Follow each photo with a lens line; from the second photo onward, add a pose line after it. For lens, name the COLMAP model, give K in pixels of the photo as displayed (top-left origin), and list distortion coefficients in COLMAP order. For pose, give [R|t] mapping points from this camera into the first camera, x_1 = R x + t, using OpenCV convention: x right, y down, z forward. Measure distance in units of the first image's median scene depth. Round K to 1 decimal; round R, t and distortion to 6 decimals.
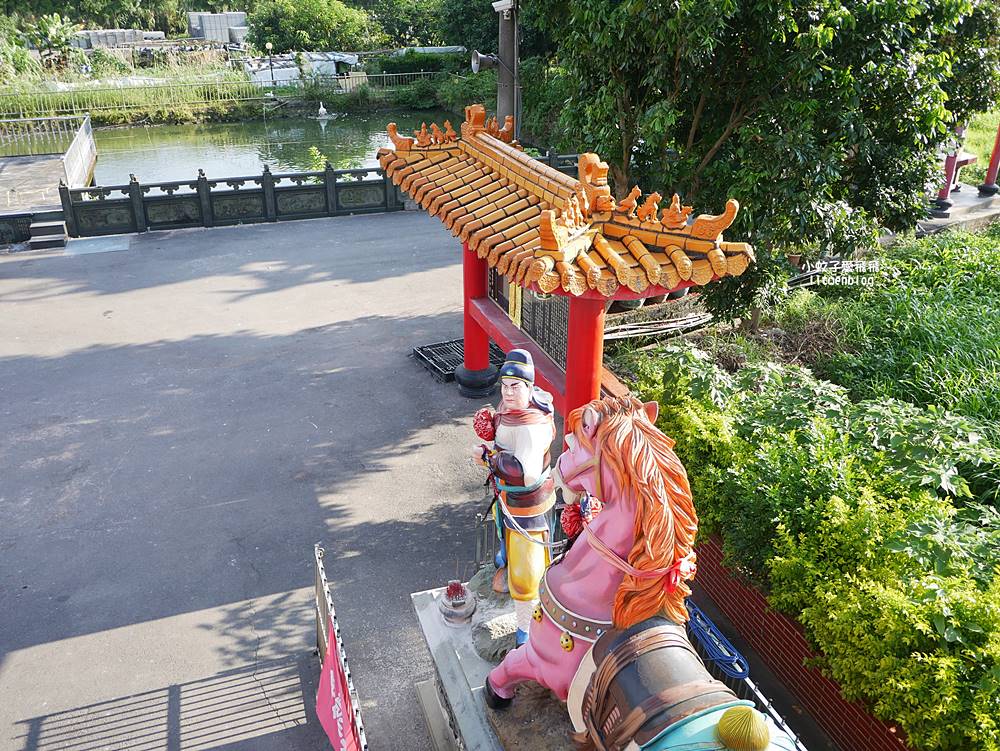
lens RADIAL K [[852.3, 0, 496.2], [0, 852.3, 361.9], [0, 0, 1]] dist [-0.040183, 0.005399]
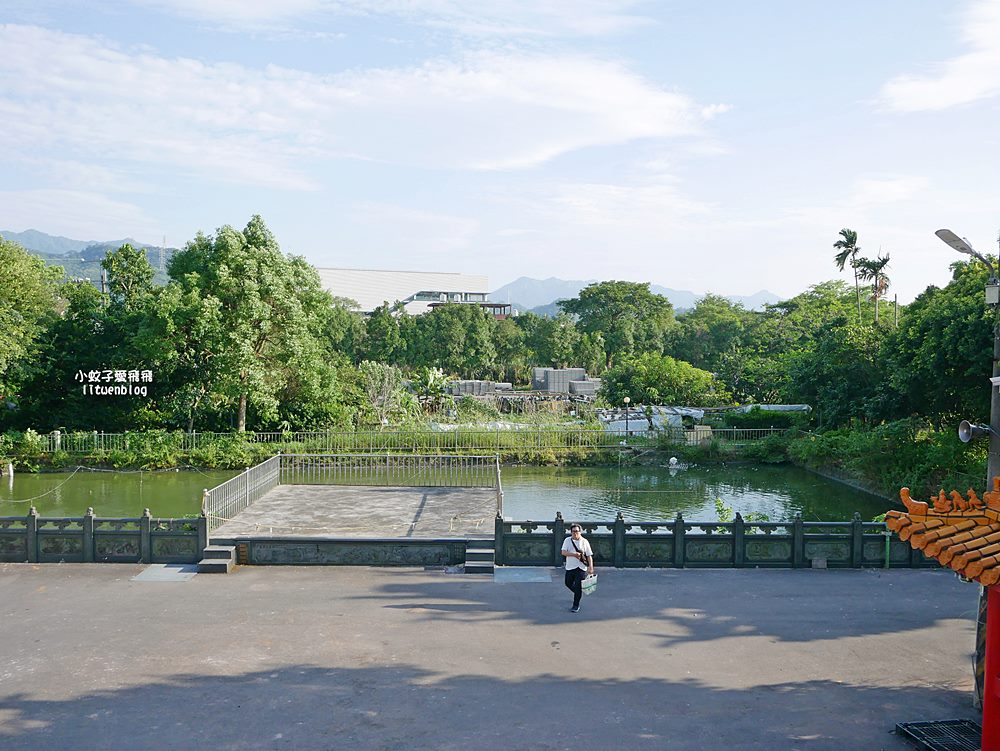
lens RADIAL K [[852.3, 0, 496.2], [0, 852.3, 361.9], [0, 0, 1]] dist [-0.040183, 0.005399]
pose [[0.939349, 0.009540, -0.342830, -0.123201], [-0.142395, 0.920231, -0.364553, 0.010029], [0.312005, 0.391260, 0.865777, -0.046702]]
